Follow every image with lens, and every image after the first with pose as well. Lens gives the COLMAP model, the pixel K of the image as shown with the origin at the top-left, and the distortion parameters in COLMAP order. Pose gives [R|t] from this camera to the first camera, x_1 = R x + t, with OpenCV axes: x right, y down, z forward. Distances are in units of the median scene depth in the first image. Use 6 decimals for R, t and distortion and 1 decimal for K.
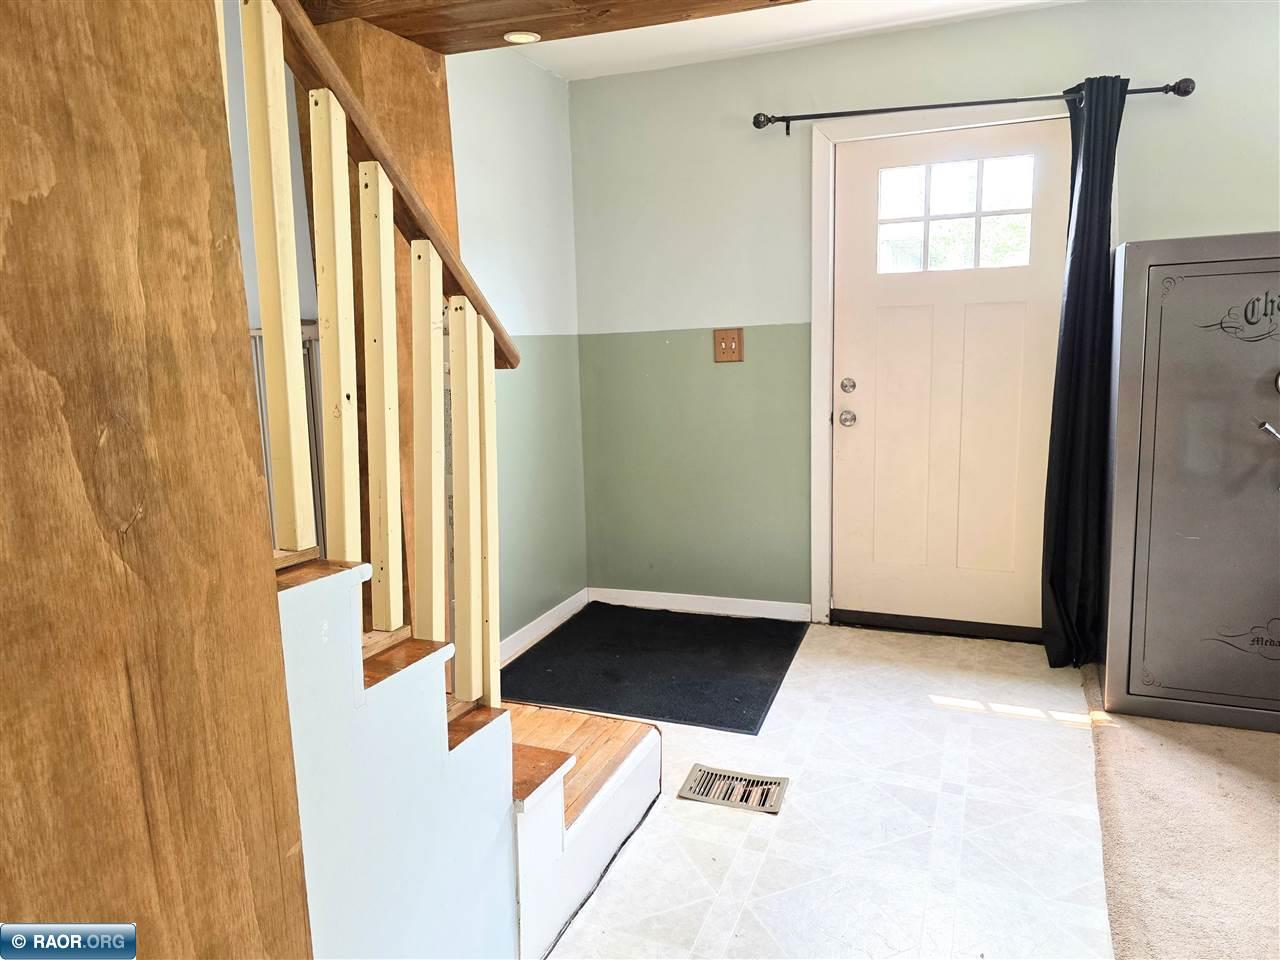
lens RADIAL K [[870.1, 0, 639.6], [0, 870.1, 474.7], [0, 0, 1]] dist [0.023851, -0.018094]
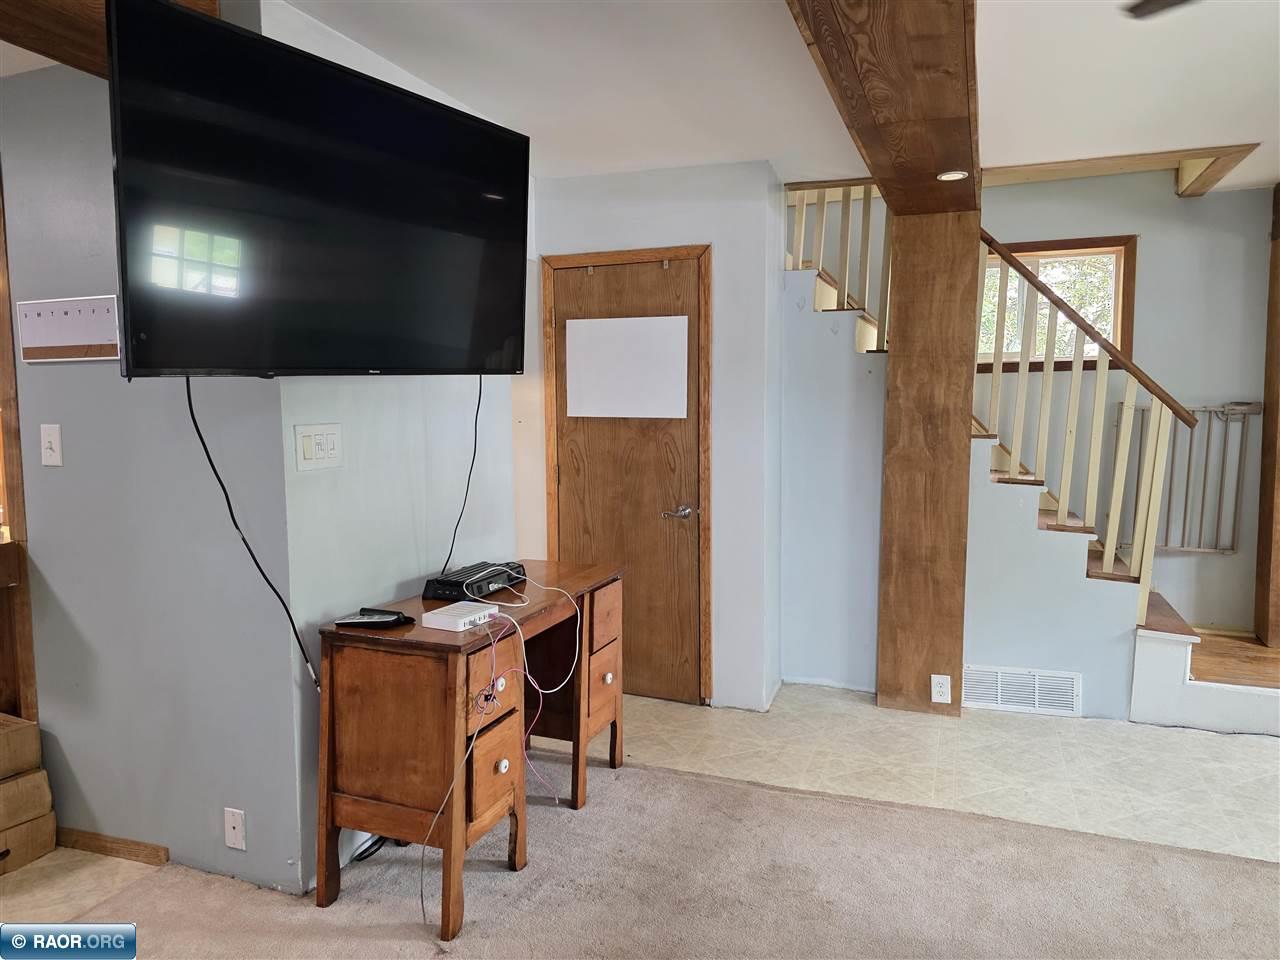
lens RADIAL K [[870.1, 0, 640.7], [0, 870.1, 479.6], [0, 0, 1]] dist [0.023851, -0.018094]
pose [[0.010197, 0.119285, -0.992808, 4.141883], [-0.172728, 0.978145, 0.115749, -0.040294], [0.984917, 0.170306, 0.030578, -0.697938]]
